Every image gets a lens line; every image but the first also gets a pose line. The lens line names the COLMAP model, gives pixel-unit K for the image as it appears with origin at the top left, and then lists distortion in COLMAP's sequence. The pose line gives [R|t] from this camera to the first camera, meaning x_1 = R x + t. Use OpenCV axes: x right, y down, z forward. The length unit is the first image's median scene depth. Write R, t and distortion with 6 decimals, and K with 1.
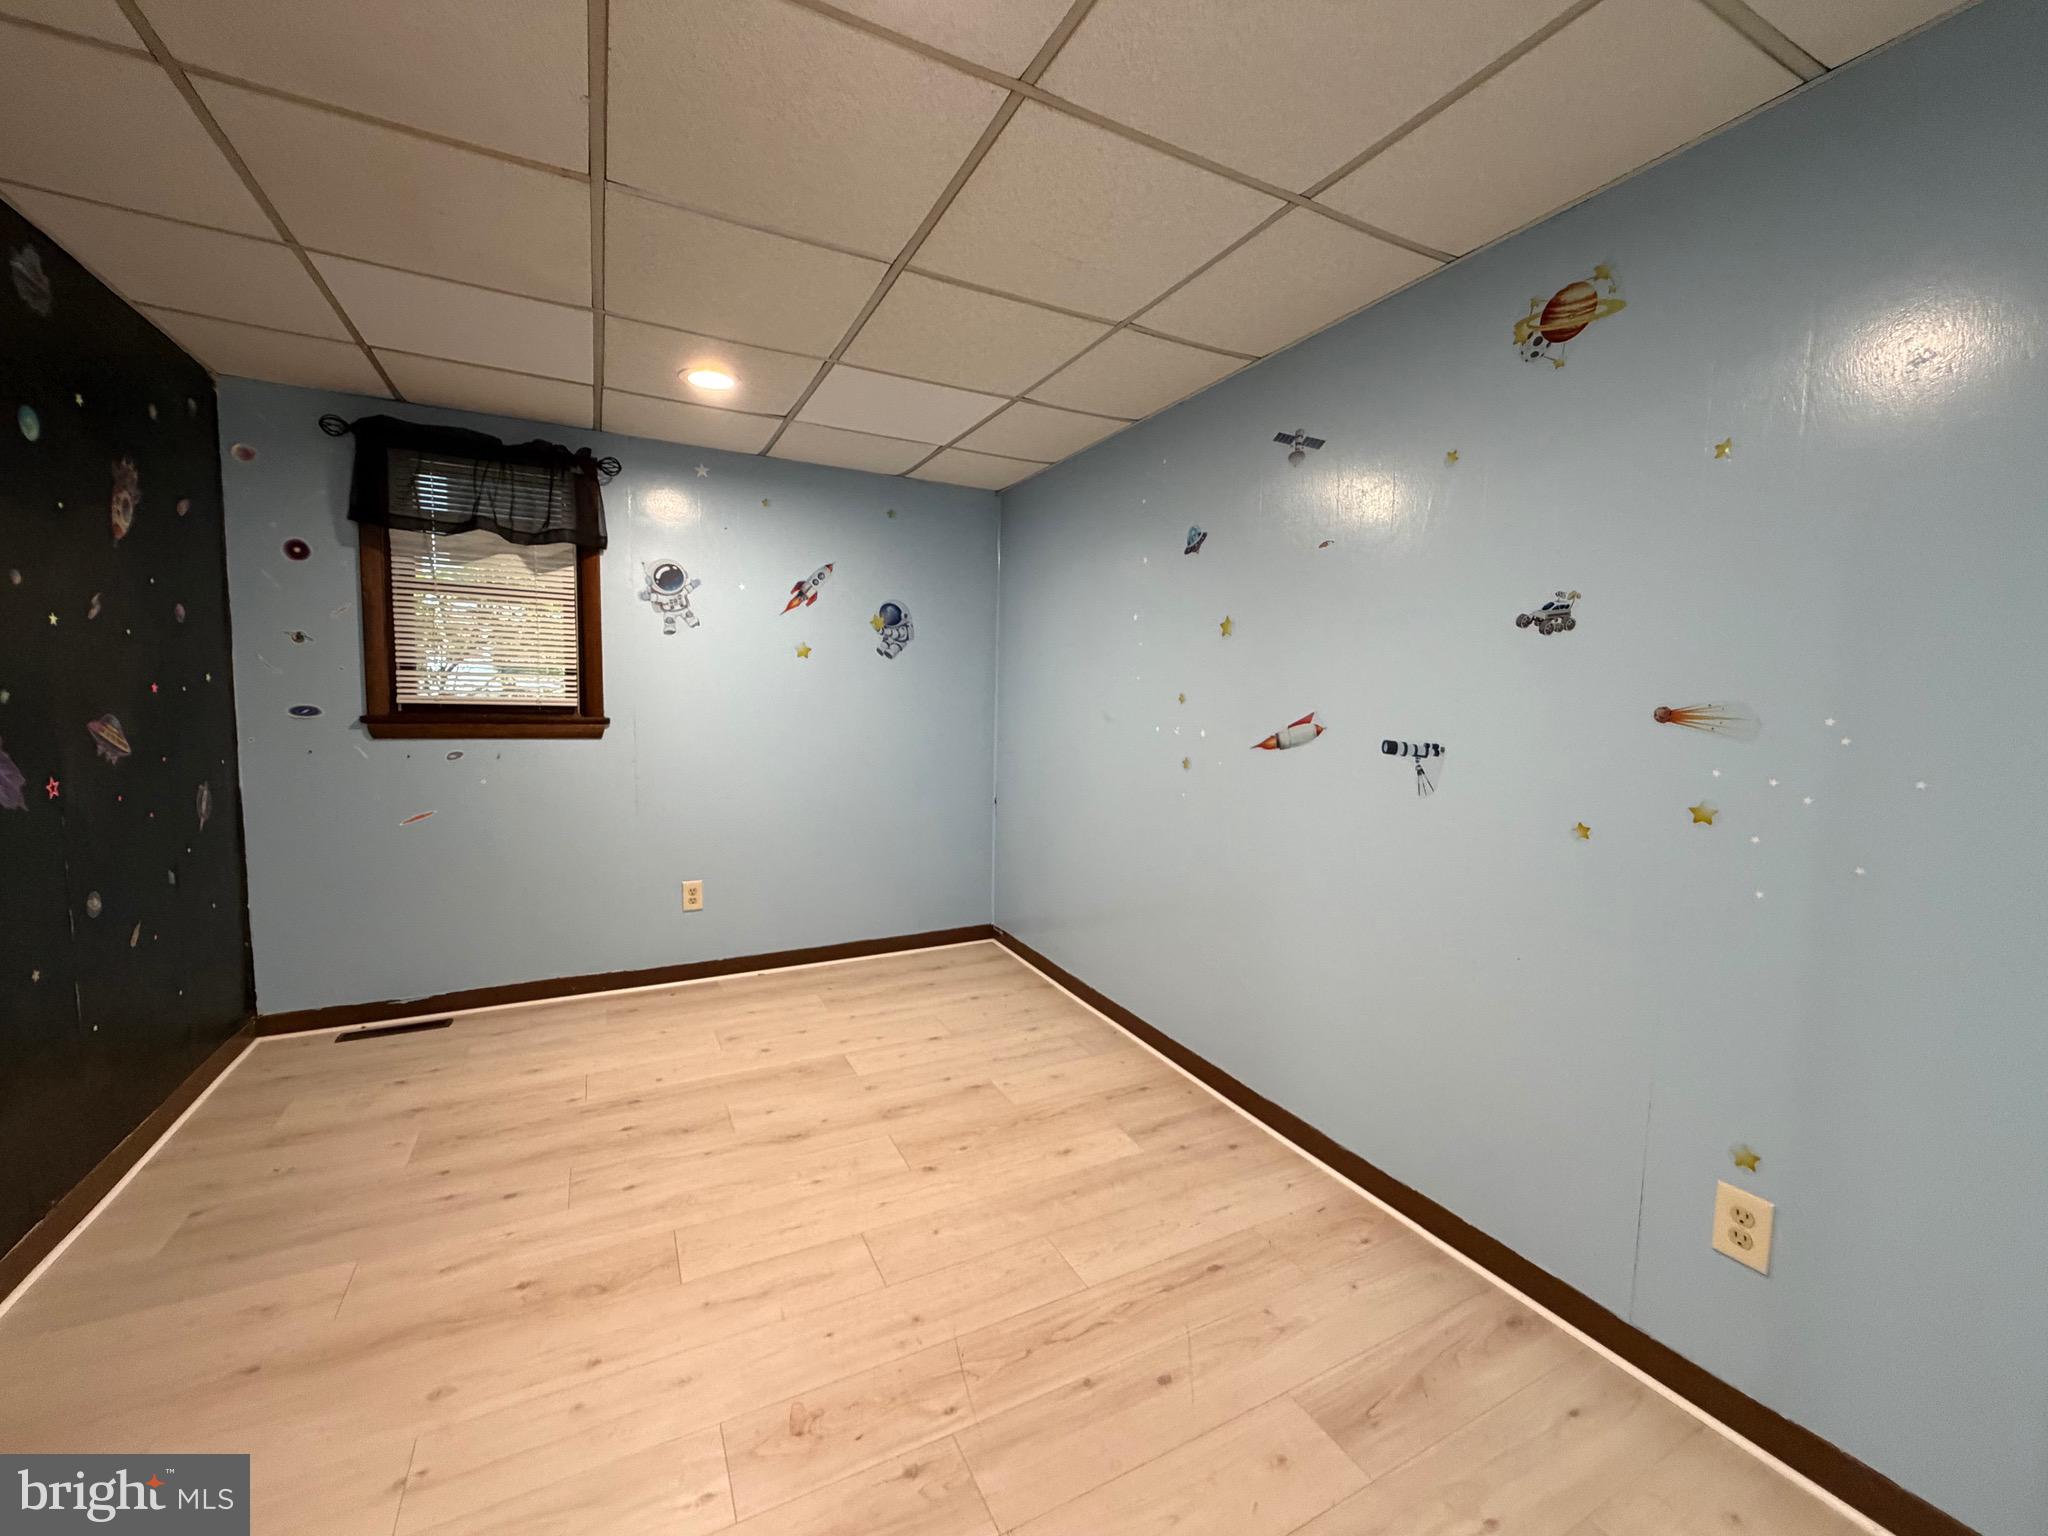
lens RADIAL K [[815.3, 0, 1019.6], [0, 815.3, 765.2], [0, 0, 1]] dist [-0.001089, 0.000135]
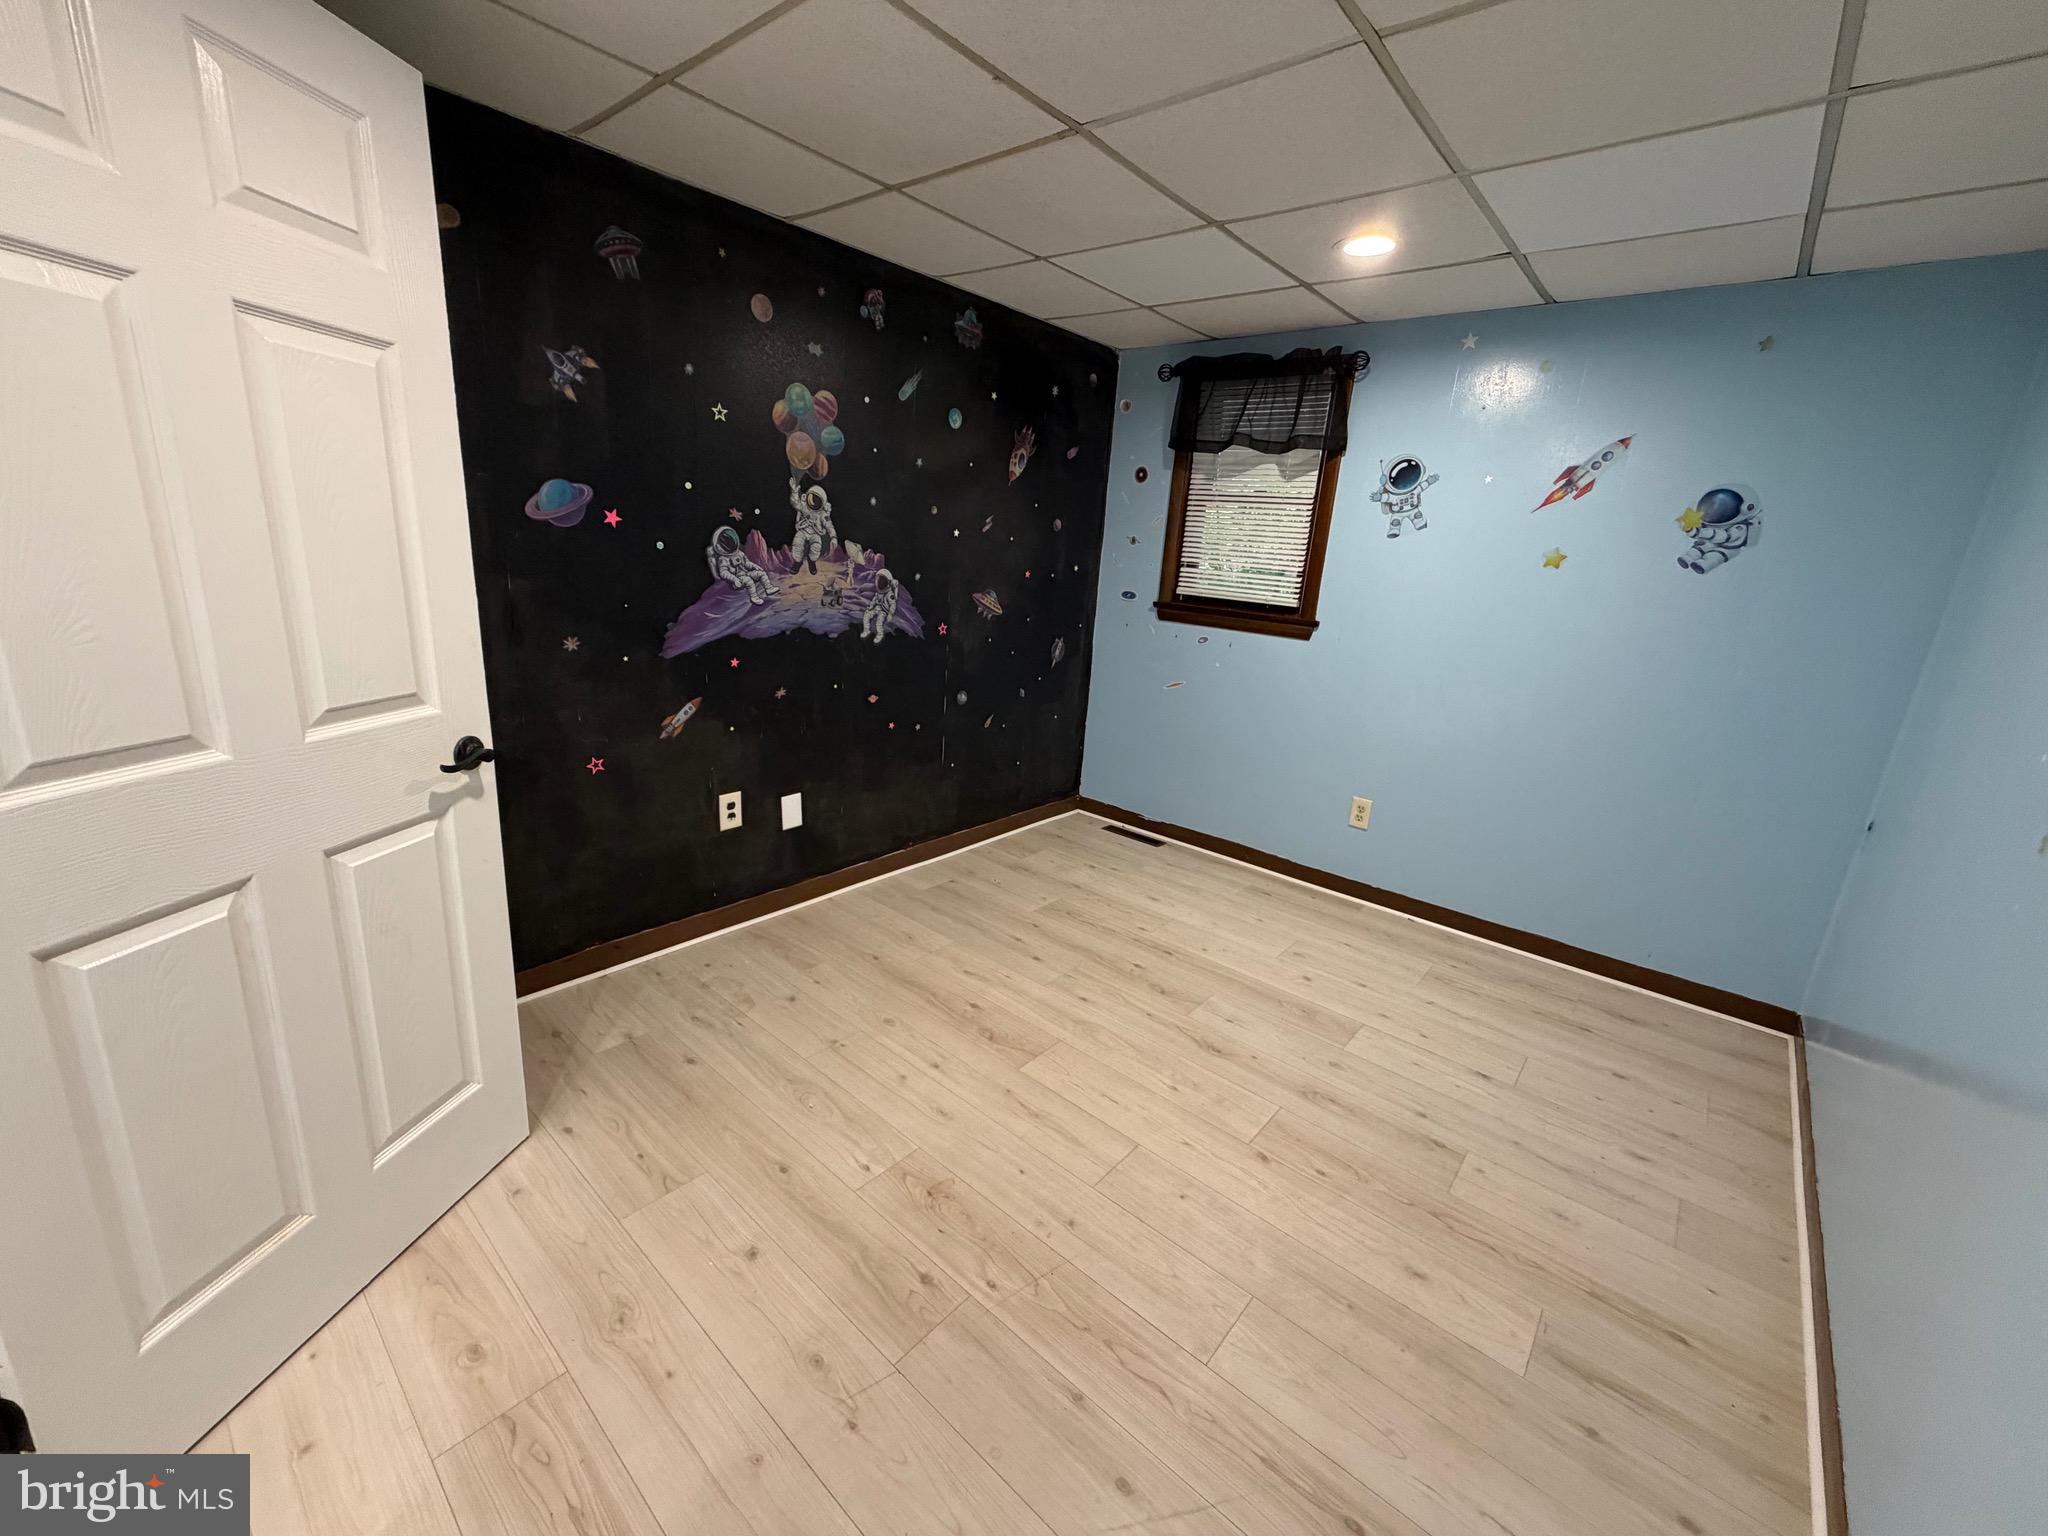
lens RADIAL K [[815.3, 0, 1019.6], [0, 815.3, 765.2], [0, 0, 1]] dist [-0.001089, 0.000135]
pose [[0.371691, 0.252079, -0.893477, 0.388118], [-0.137157, 0.966778, 0.215702, -0.063224], [0.918168, 0.042372, 0.393918, 0.308144]]
